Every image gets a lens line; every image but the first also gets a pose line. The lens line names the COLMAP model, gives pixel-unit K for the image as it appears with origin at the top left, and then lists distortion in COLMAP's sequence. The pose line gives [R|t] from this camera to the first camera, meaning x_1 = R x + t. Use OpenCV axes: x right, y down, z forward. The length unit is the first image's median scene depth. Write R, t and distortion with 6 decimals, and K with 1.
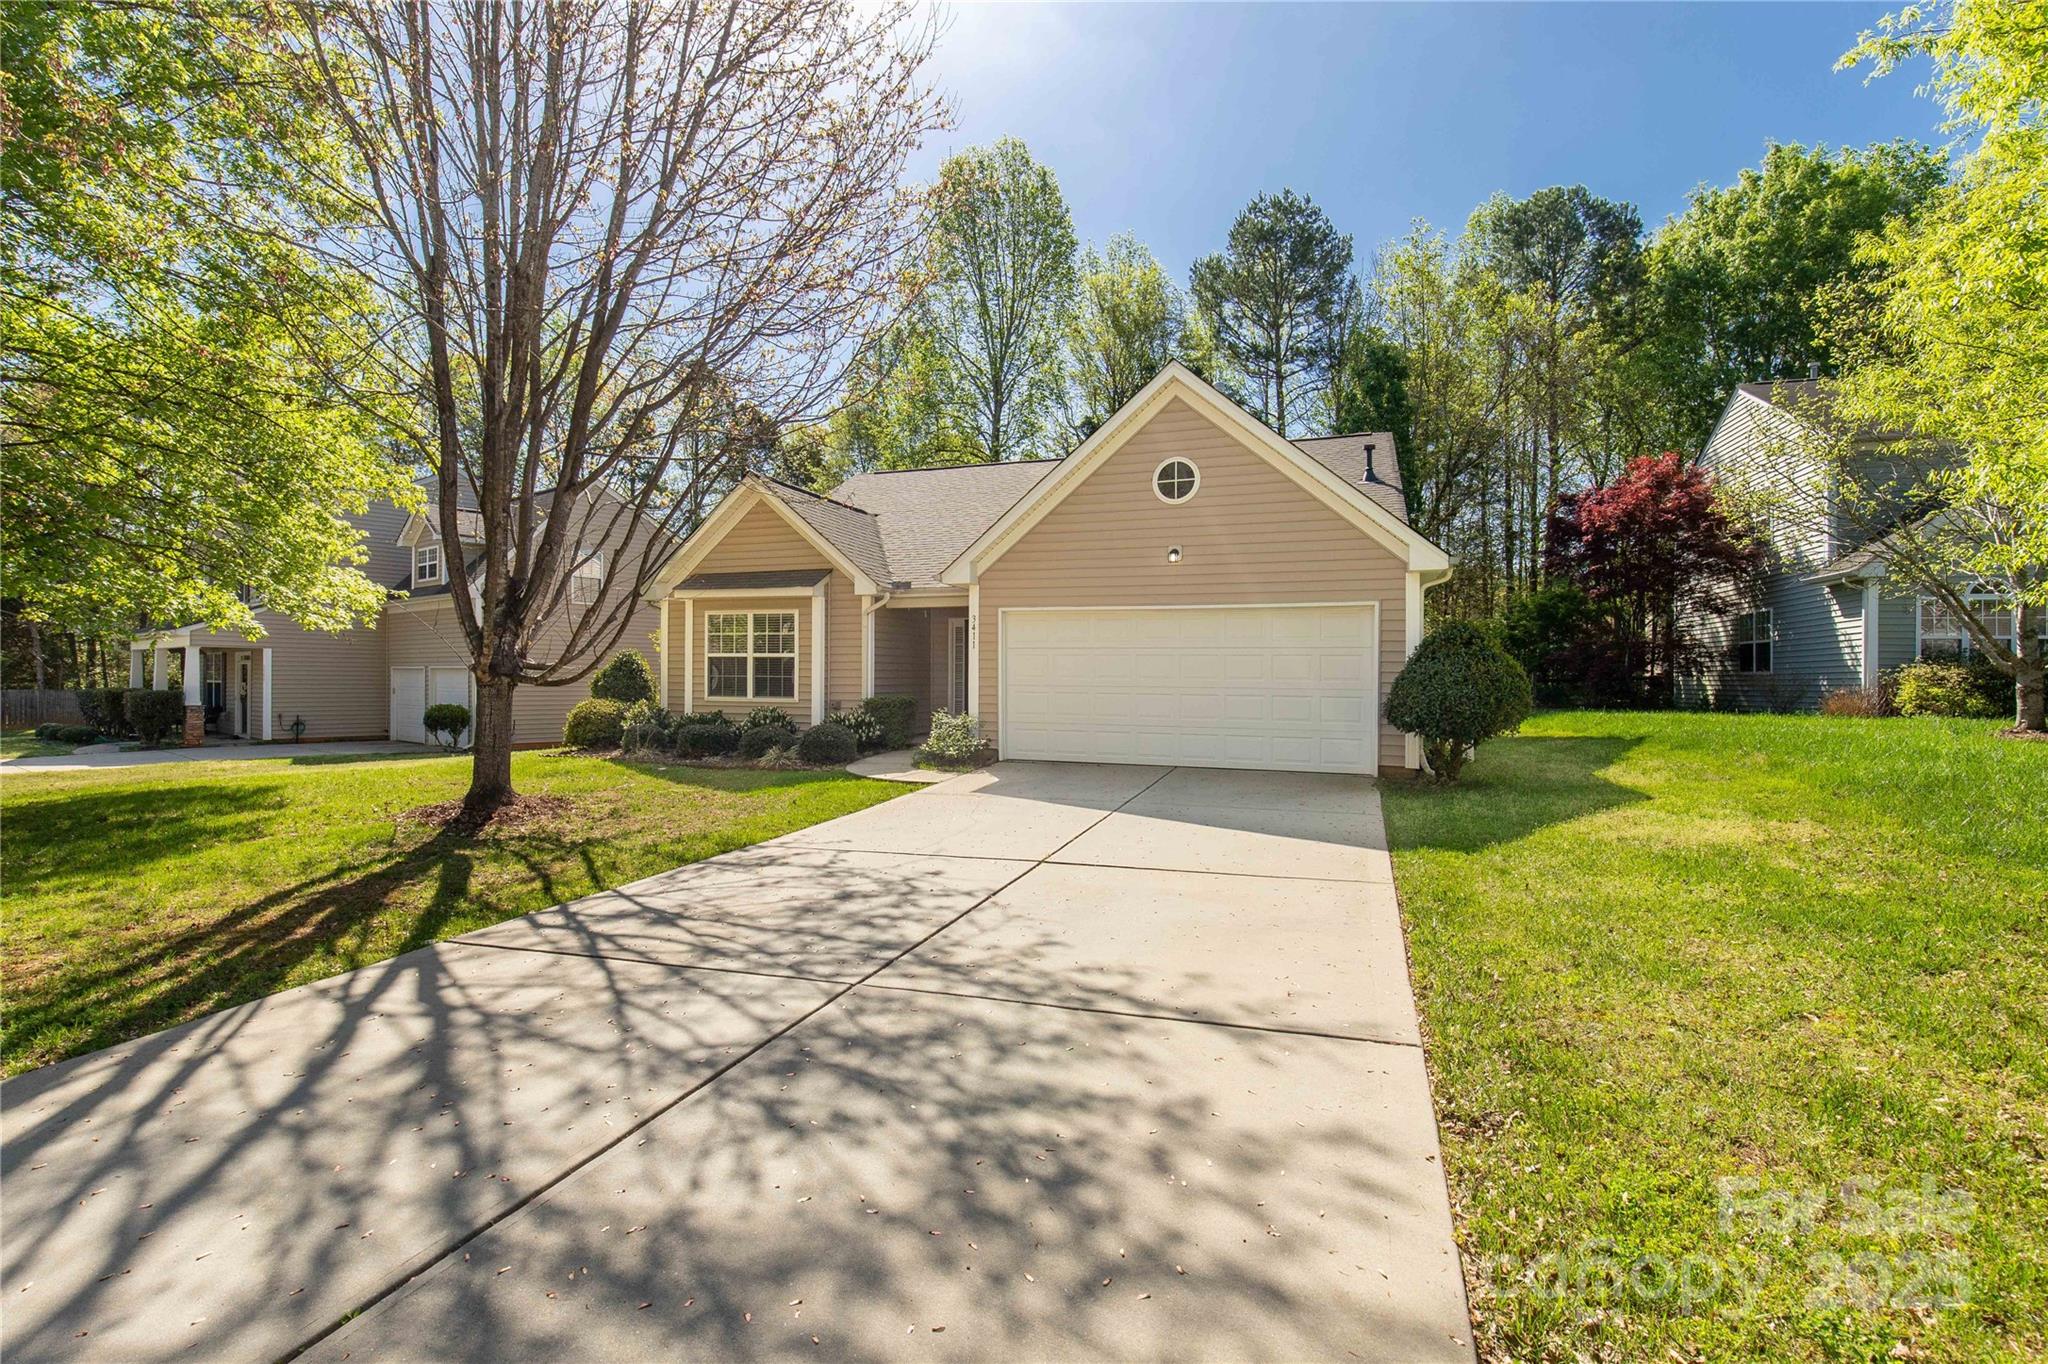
lens RADIAL K [[922.0, 0, 1024.0], [0, 922.0, 682.0], [0, 0, 1]] dist [0.001826, -0.000452]
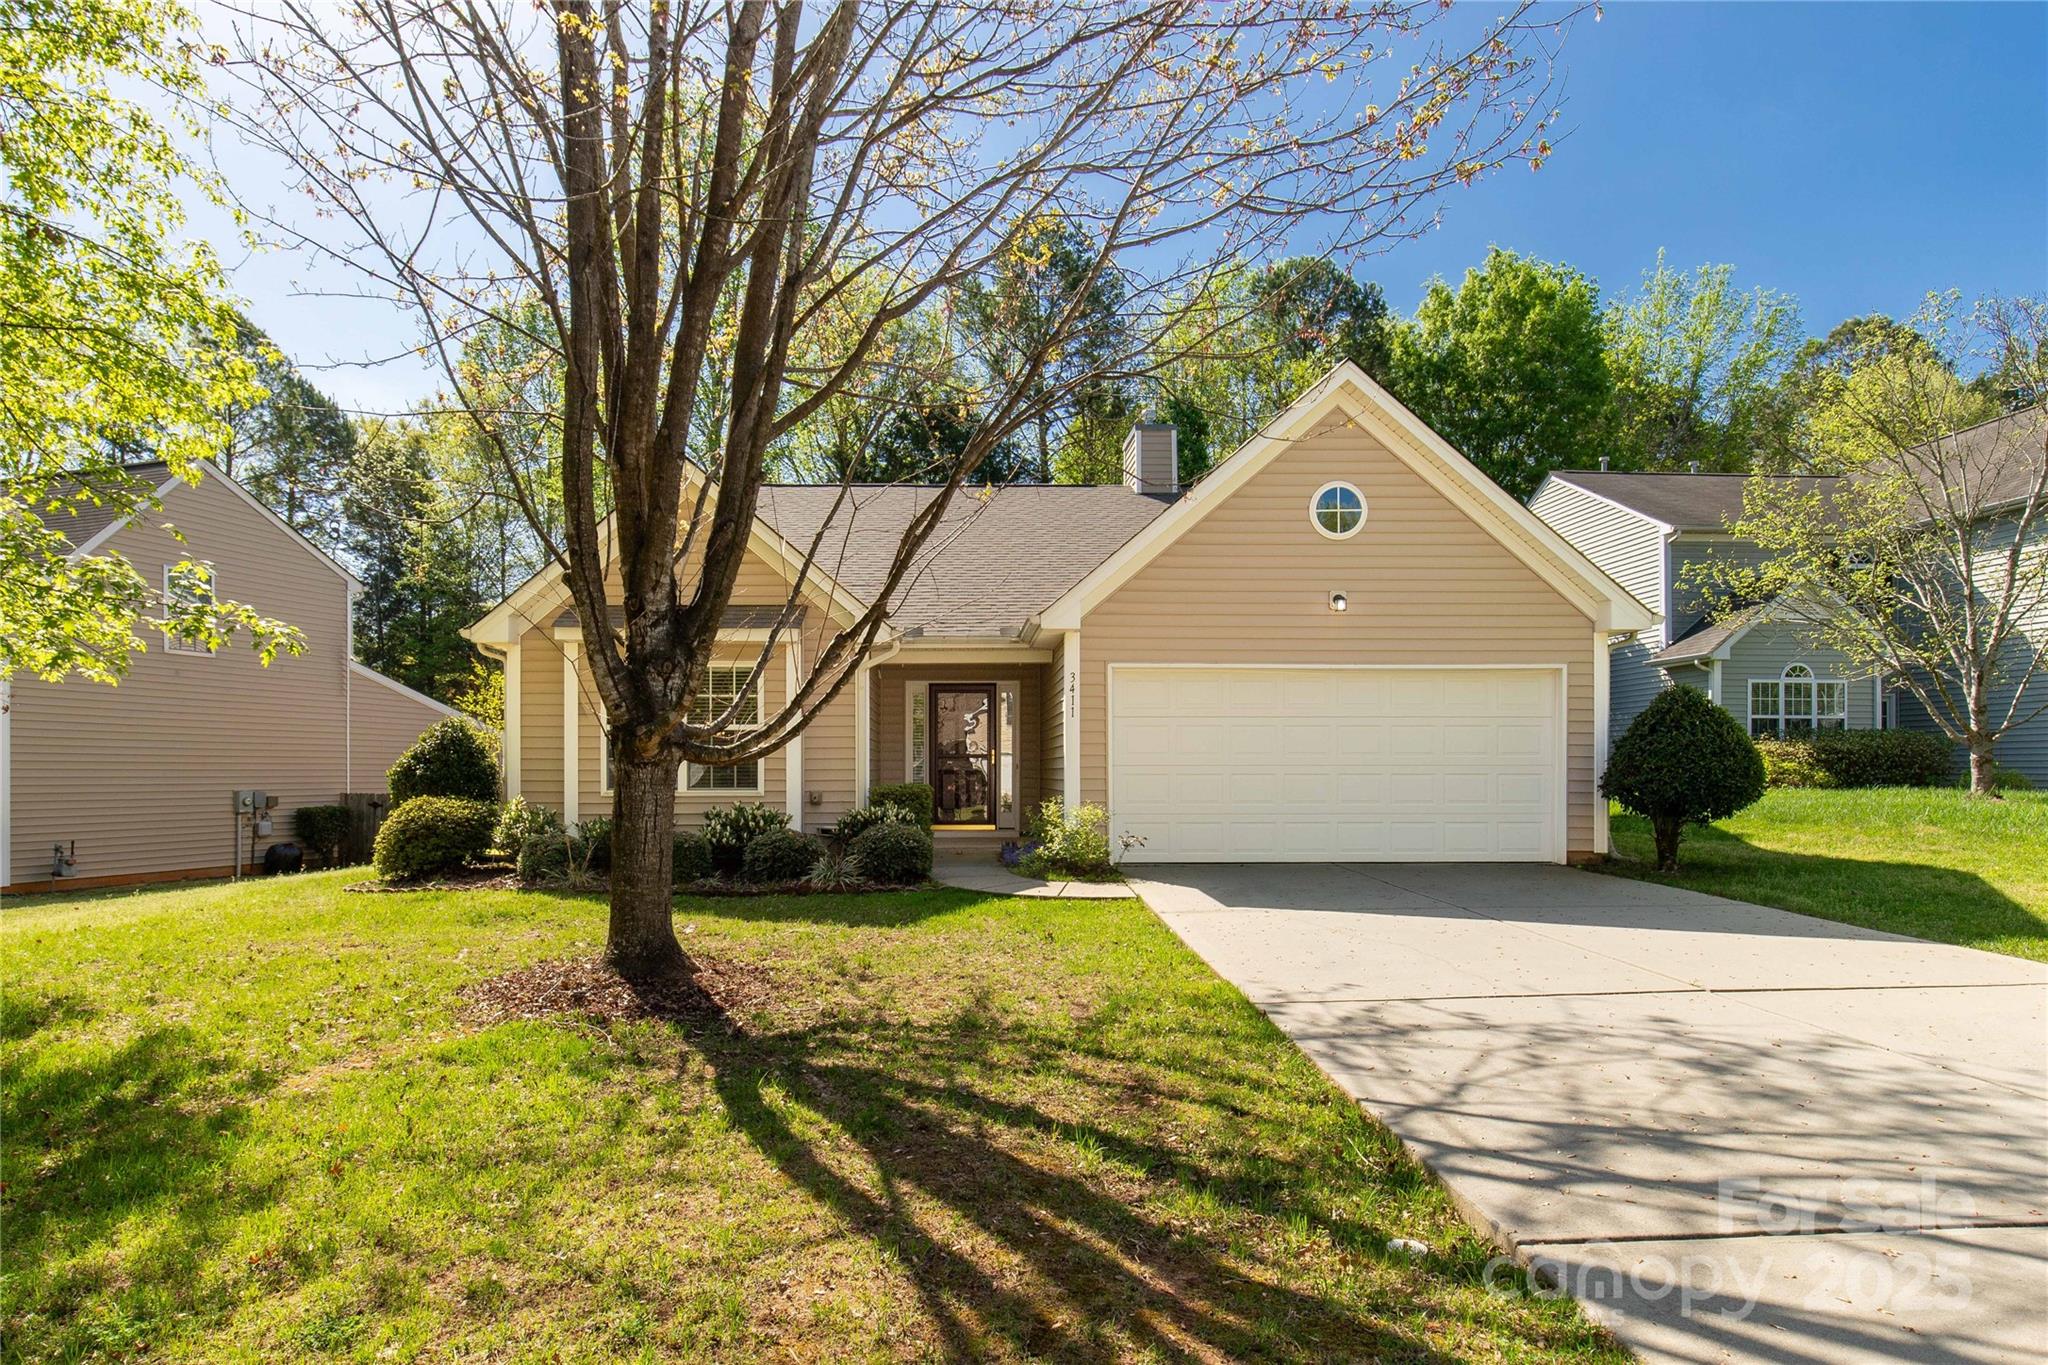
lens RADIAL K [[1062.4, 0, 1023.8], [0, 1062.4, 782.7], [0, 0, 1]] dist [-0.001788, -0.000330]
pose [[0.934251, -0.015309, 0.356287, -0.403216], [0.012001, 0.999862, 0.011494, 0.006955], [-0.356414, -0.006462, 0.934306, 0.206743]]
